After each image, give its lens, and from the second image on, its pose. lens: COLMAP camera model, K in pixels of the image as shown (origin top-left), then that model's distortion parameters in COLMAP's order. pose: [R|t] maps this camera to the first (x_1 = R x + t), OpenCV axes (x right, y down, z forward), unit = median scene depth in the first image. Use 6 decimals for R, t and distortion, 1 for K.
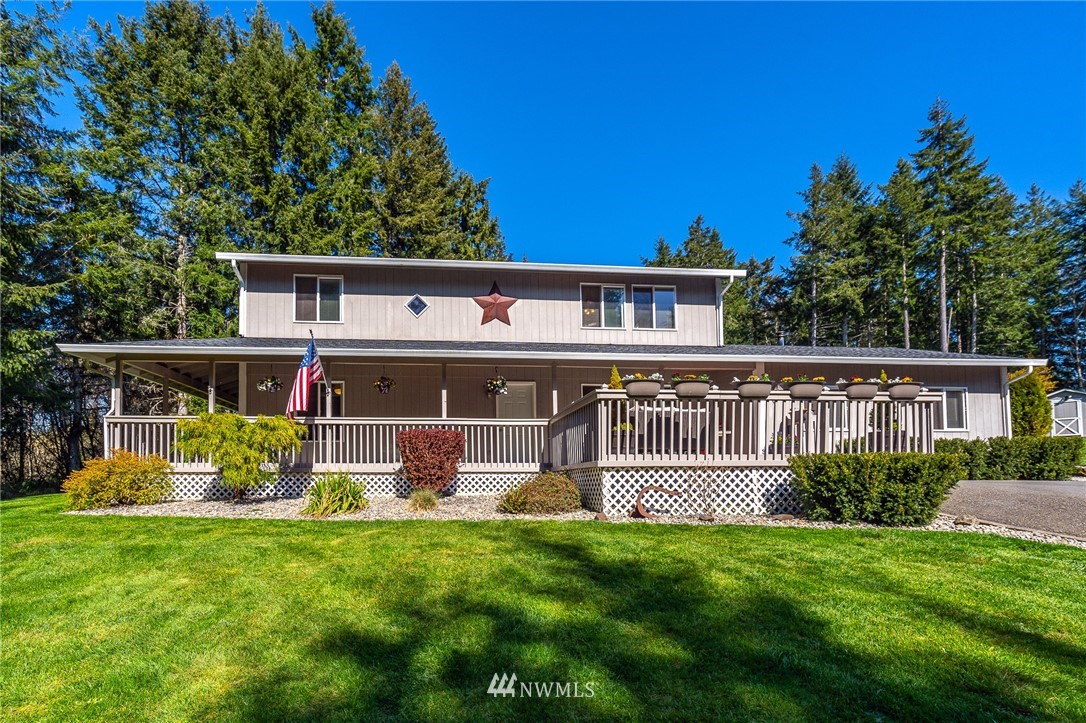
lens RADIAL K [[529.7, 0, 543.0], [0, 529.7, 370.7], [0, 0, 1]] dist [-0.002762, 0.000179]
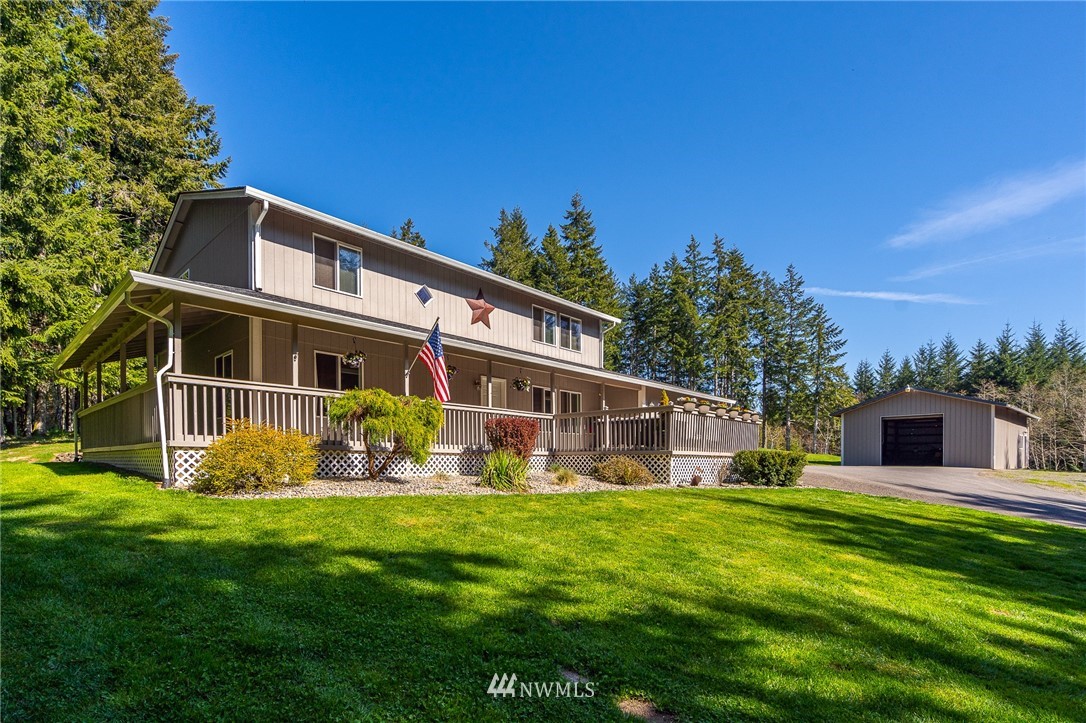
lens RADIAL K [[499.6, 0, 544.5], [0, 499.6, 360.0], [0, 0, 1]] dist [-0.004064, -0.000107]
pose [[0.755212, 0.140553, 0.640234, -0.678306], [-0.144270, 0.988430, -0.046816, 0.016598], [-0.639407, -0.057011, 0.766752, 0.070790]]
